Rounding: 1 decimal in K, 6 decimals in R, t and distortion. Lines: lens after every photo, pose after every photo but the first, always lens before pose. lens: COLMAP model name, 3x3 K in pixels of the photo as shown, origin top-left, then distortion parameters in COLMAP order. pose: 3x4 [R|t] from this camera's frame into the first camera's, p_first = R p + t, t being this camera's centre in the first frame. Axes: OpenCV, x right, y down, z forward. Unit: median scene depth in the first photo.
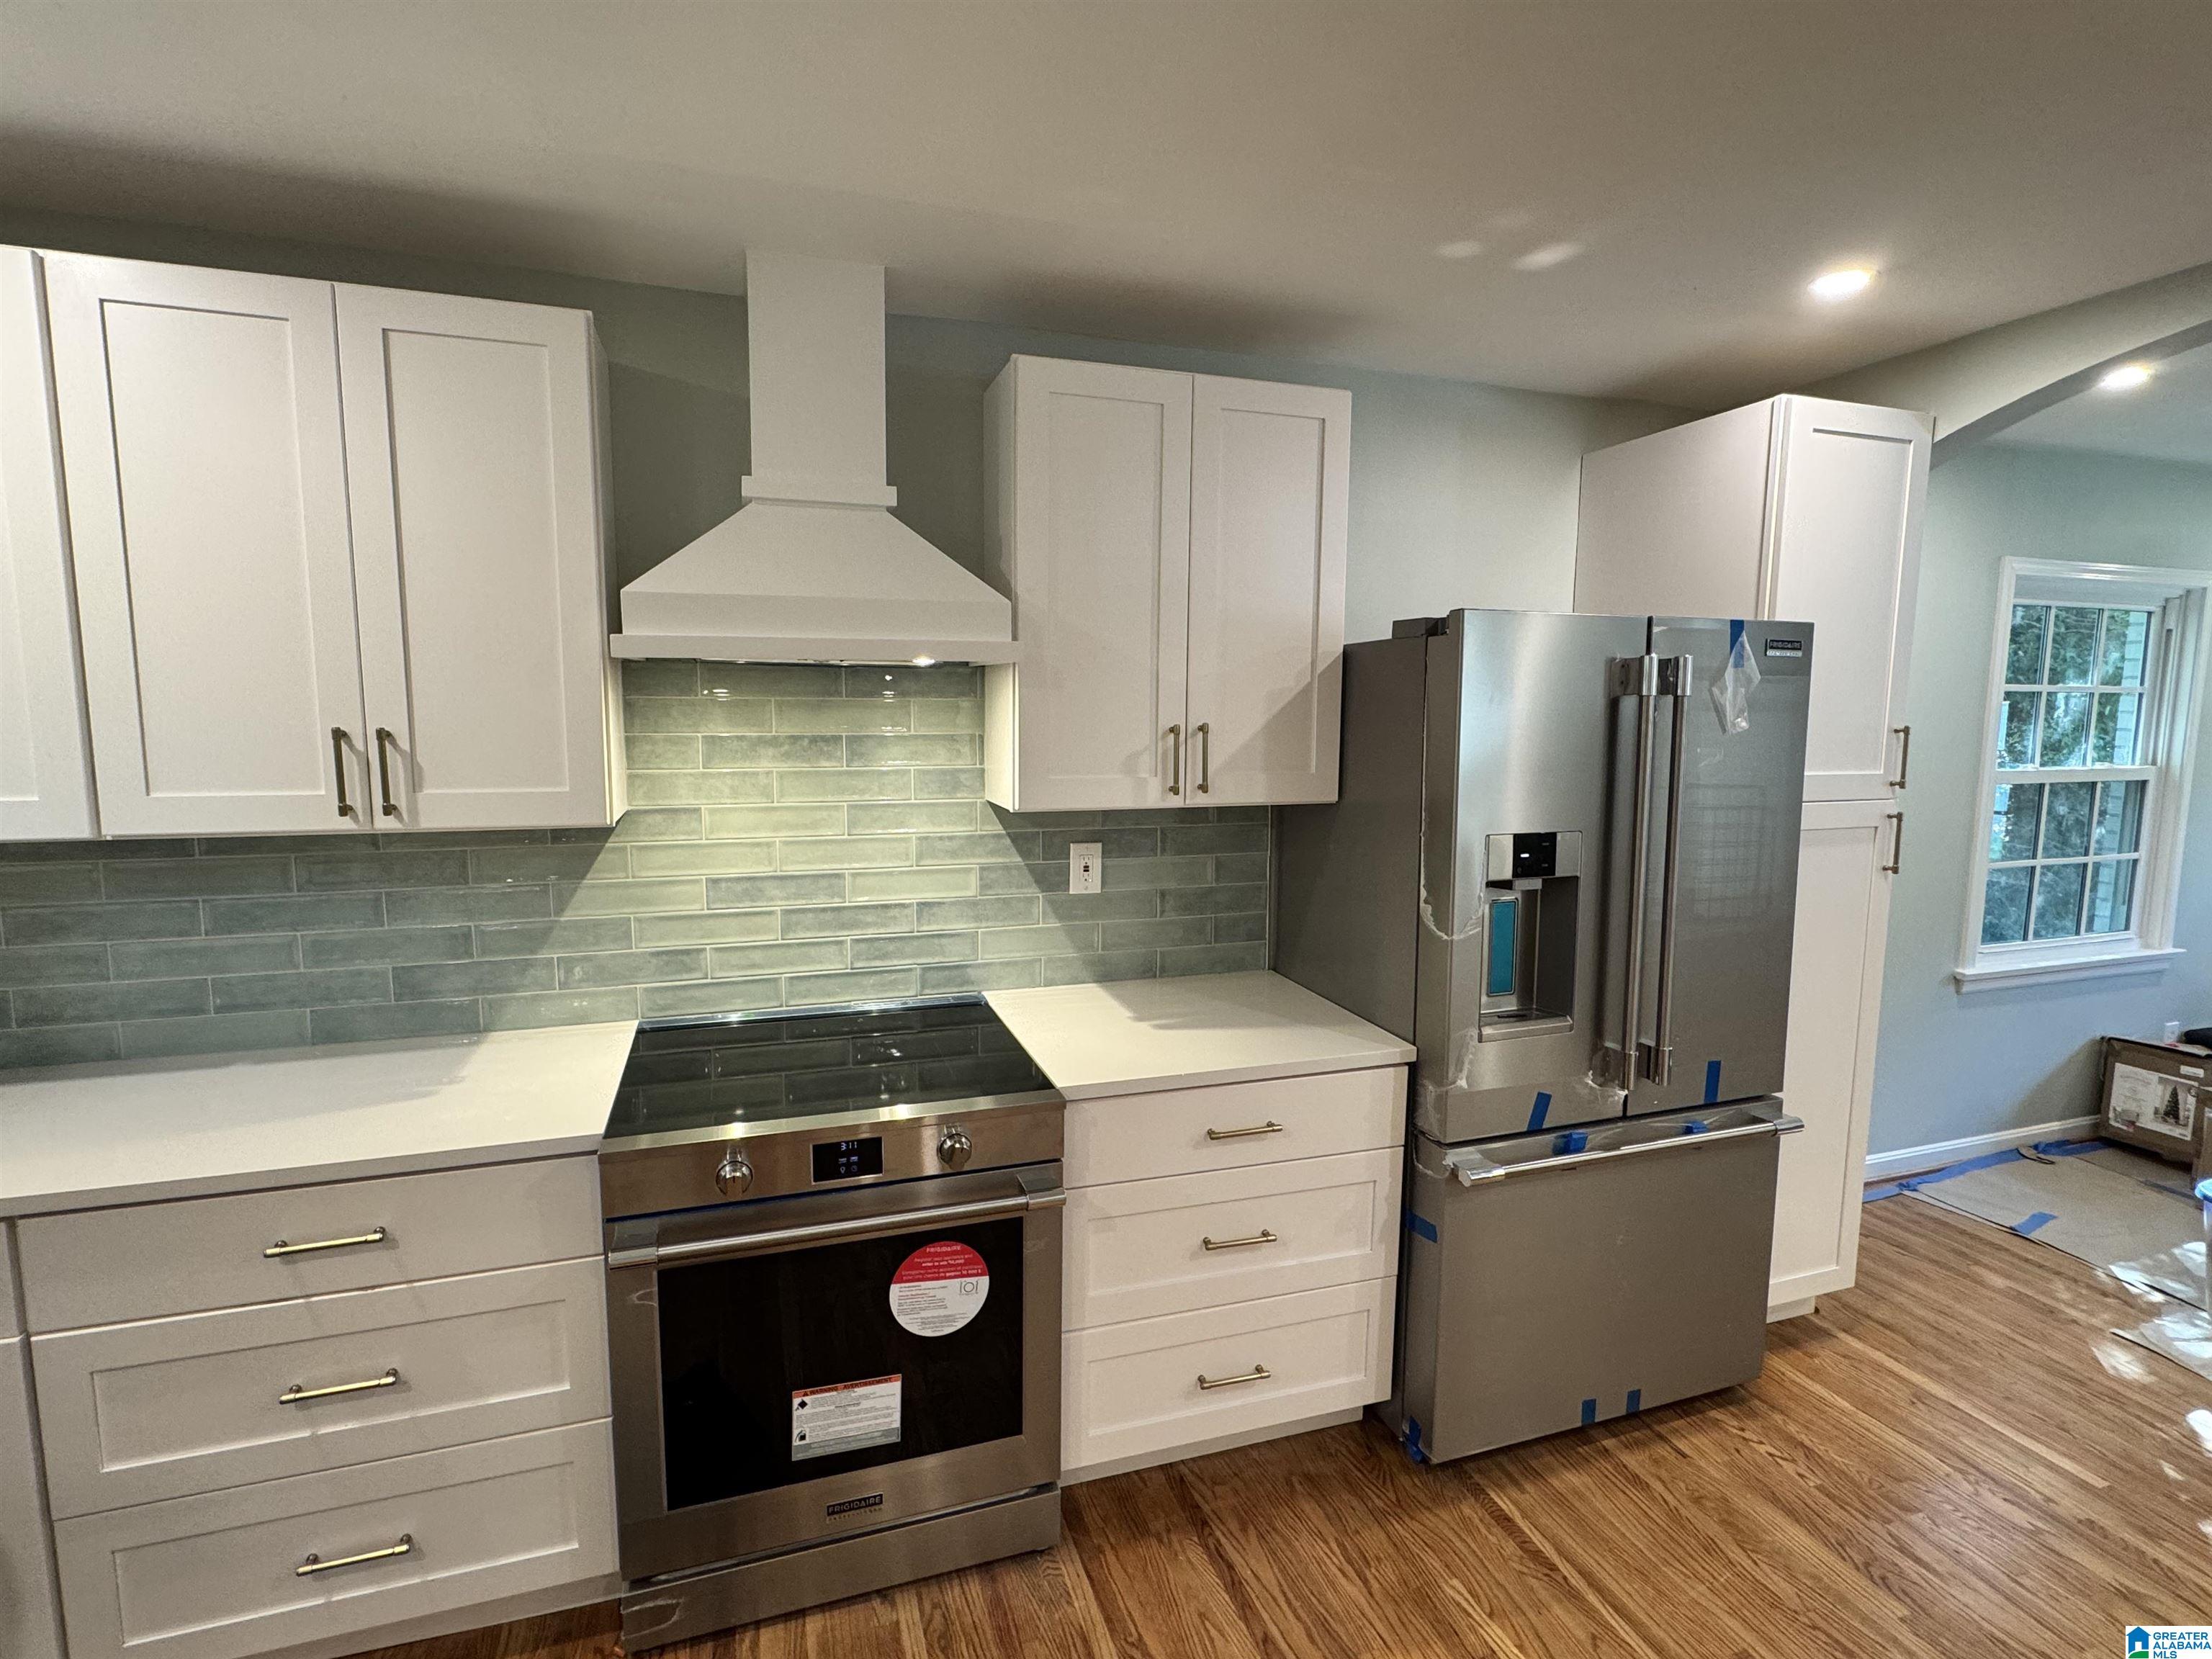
lens RADIAL K [[1078.3, 0, 1105.6], [0, 1078.3, 819.7], [0, 0, 1]] dist [-0.005590, -0.000520]
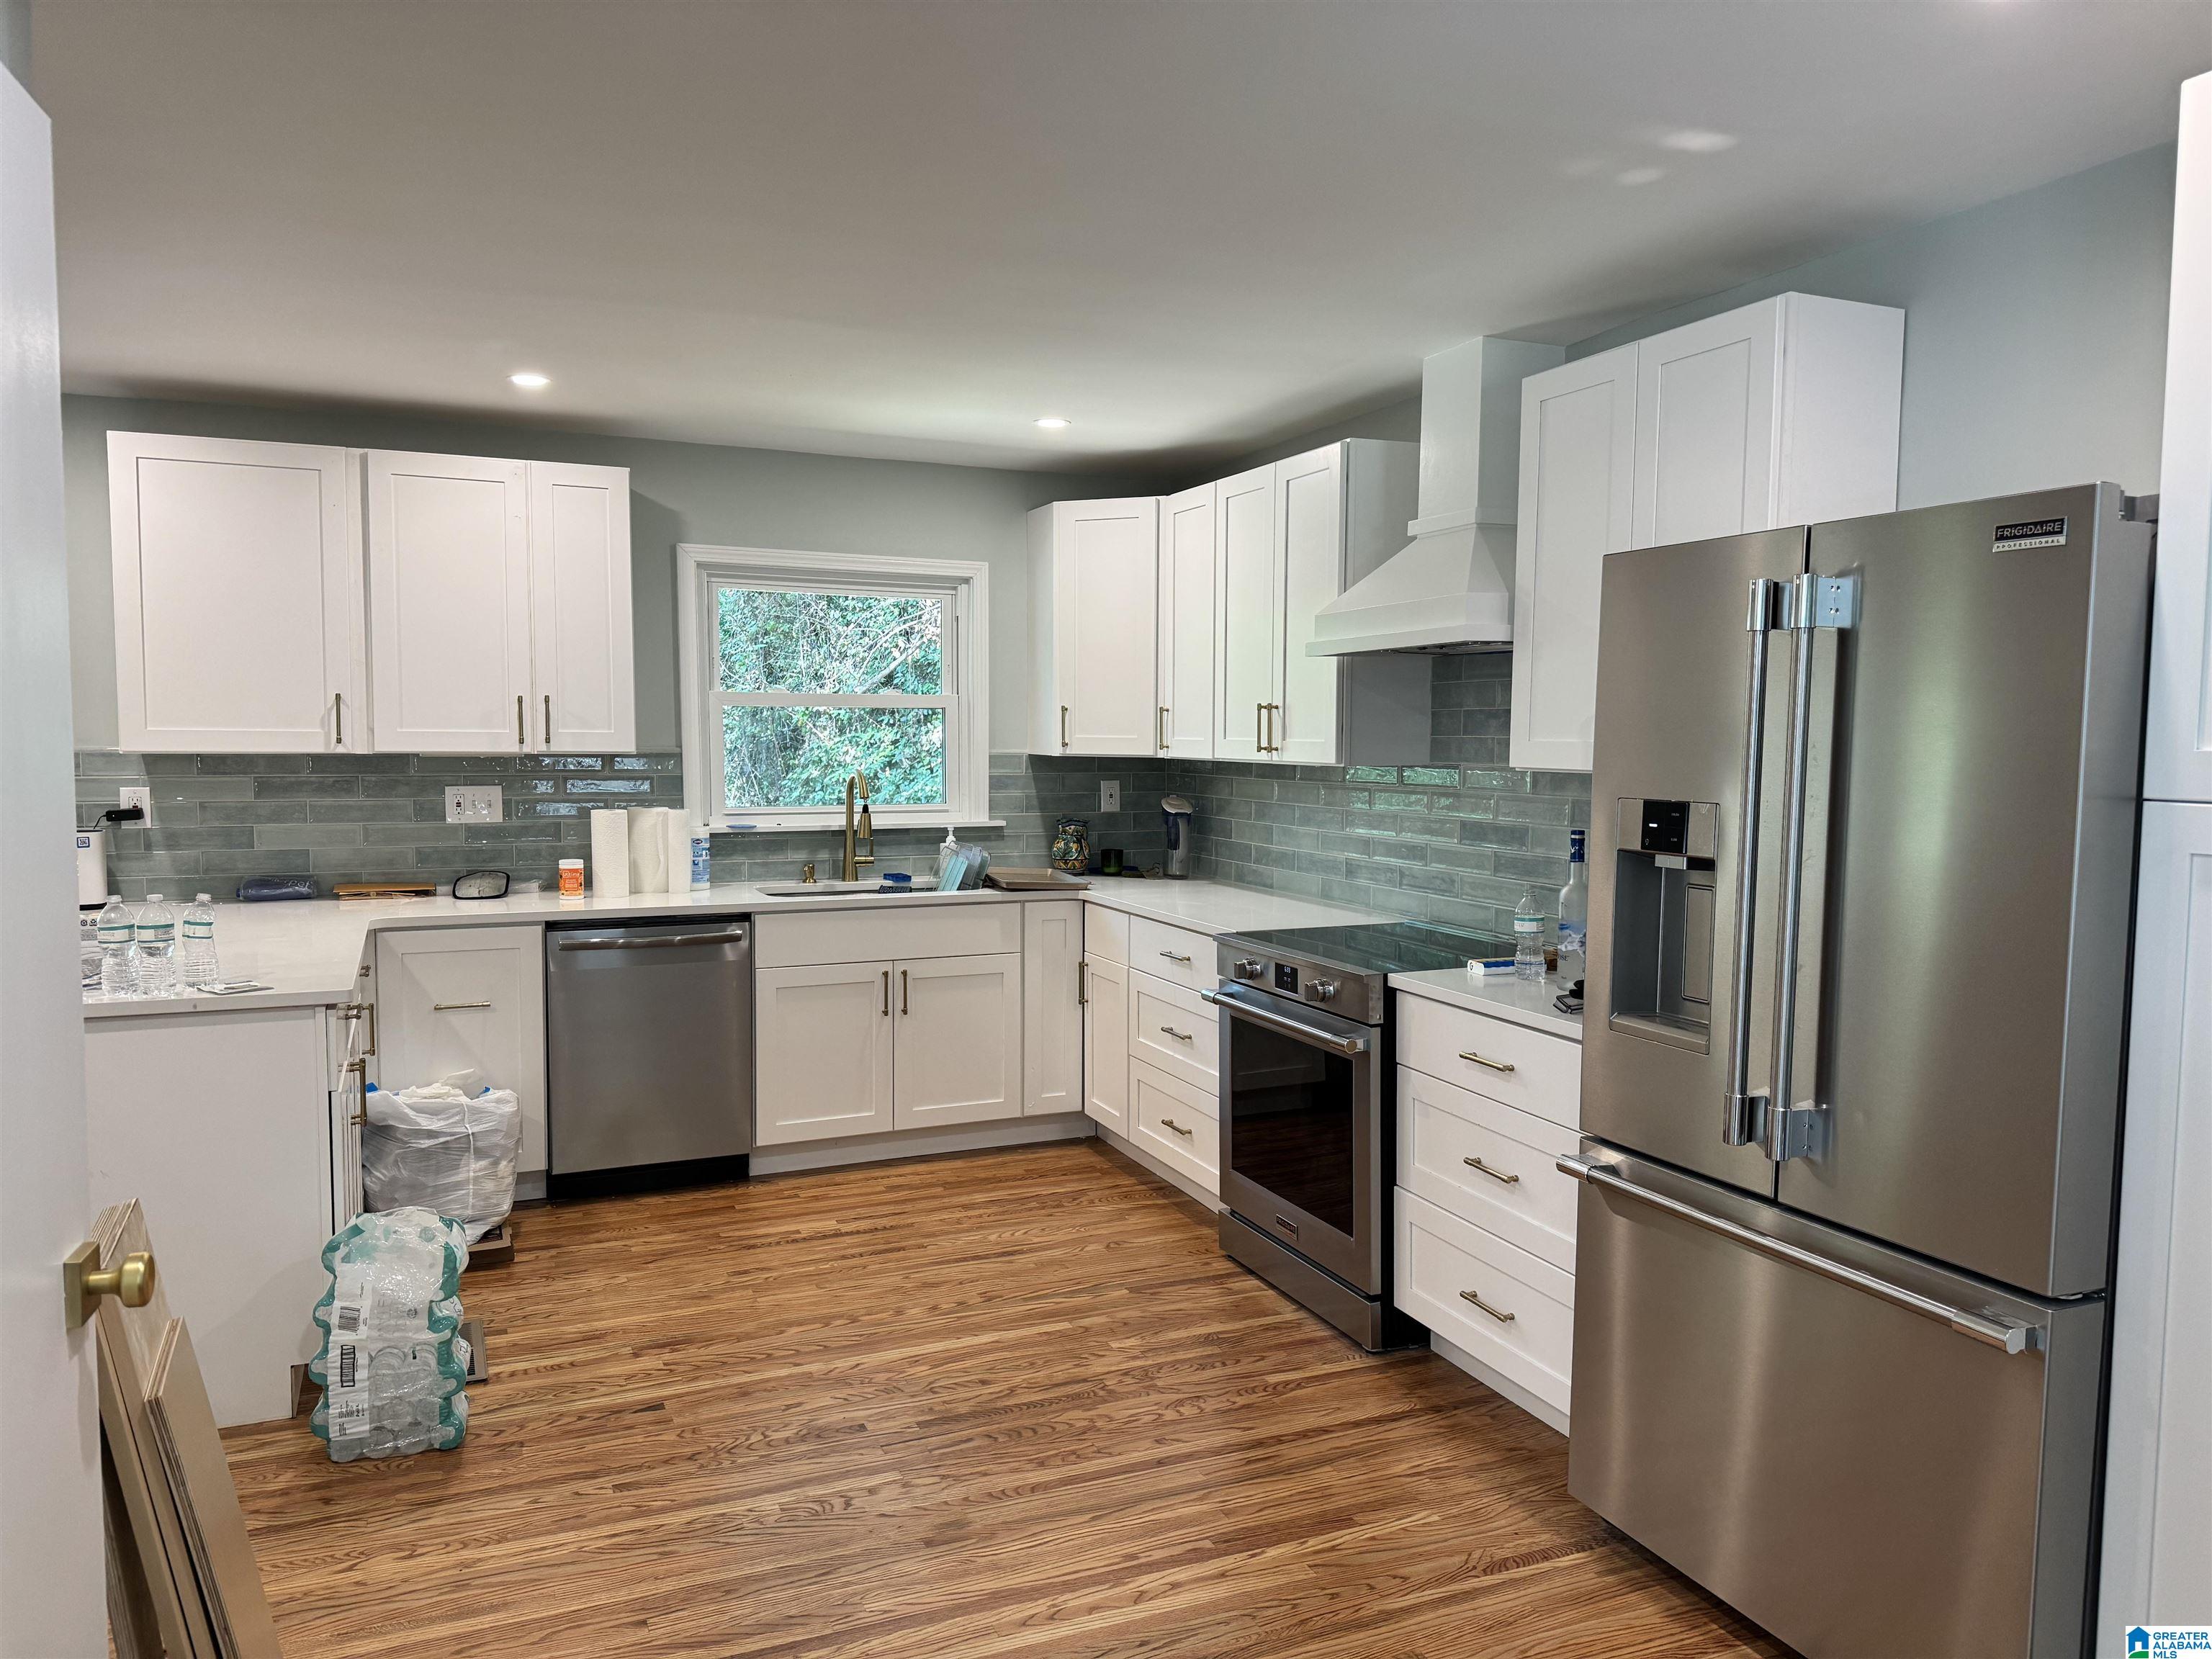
lens RADIAL K [[1556.0, 0, 1112.6], [0, 1556.0, 838.3], [0, 0, 1]] dist [0.064200, -0.032910]
pose [[0.084583, 0.063248, -0.994407, 1.625615], [-0.119712, 0.991400, 0.052874, 0.029611], [0.989199, 0.114570, 0.091427, 0.456327]]
